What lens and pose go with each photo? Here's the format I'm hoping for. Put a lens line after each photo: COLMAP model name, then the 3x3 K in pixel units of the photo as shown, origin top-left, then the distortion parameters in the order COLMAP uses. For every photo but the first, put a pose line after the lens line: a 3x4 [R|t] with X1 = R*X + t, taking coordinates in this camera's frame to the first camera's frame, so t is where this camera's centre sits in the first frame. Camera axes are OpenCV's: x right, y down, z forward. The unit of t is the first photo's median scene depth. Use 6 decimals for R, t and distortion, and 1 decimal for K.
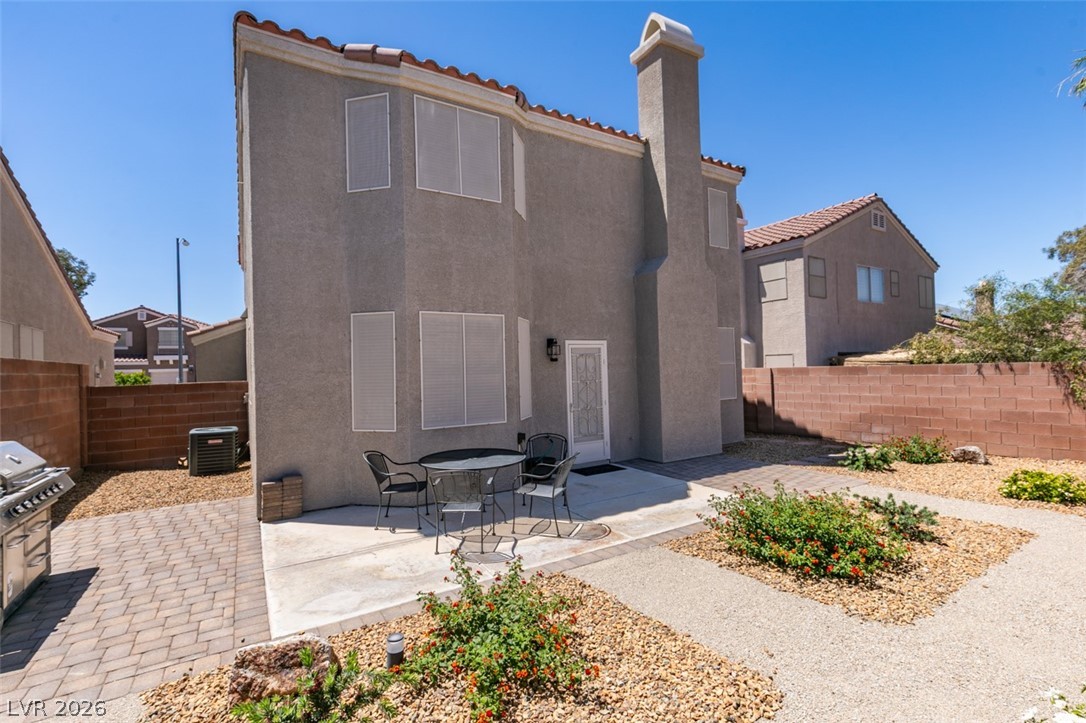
lens RADIAL K [[486.0, 0, 540.0], [0, 486.0, 362.8], [0, 0, 1]] dist [0.004159, -0.000015]
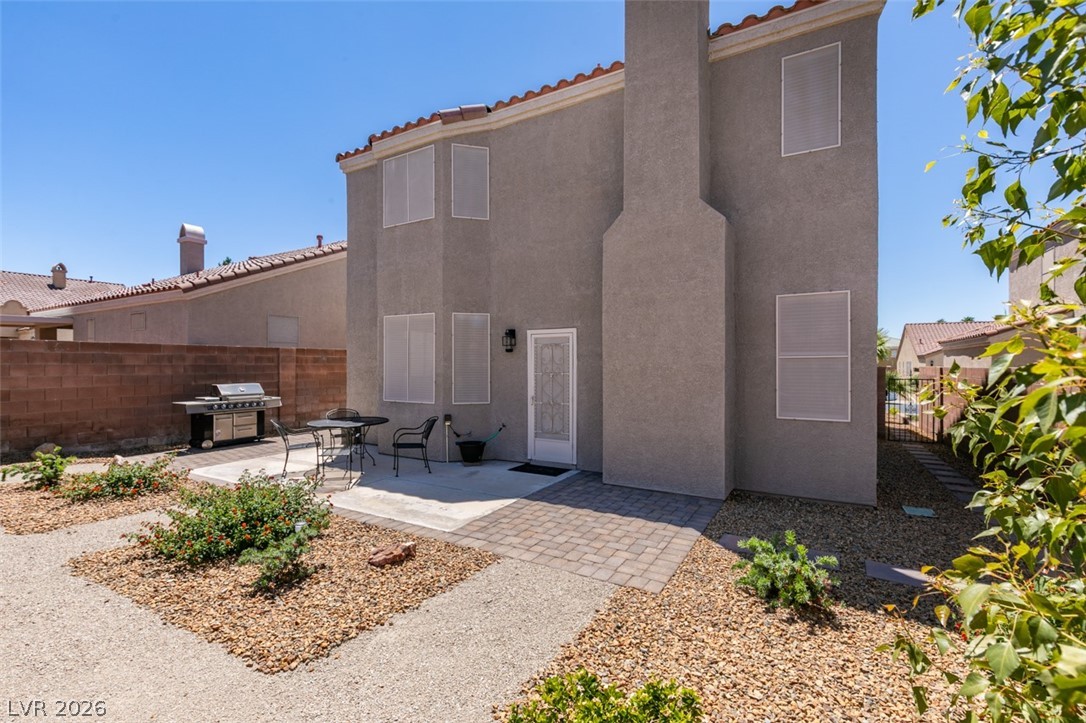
lens RADIAL K [[486.0, 0, 540.1], [0, 486.0, 363.4], [0, 0, 1]] dist [0.004159, -0.000015]
pose [[0.467369, 0.025227, -0.883702, 0.905907], [0.000490, 0.999585, 0.028794, -0.008303], [0.884062, -0.013890, 0.467163, 0.559250]]
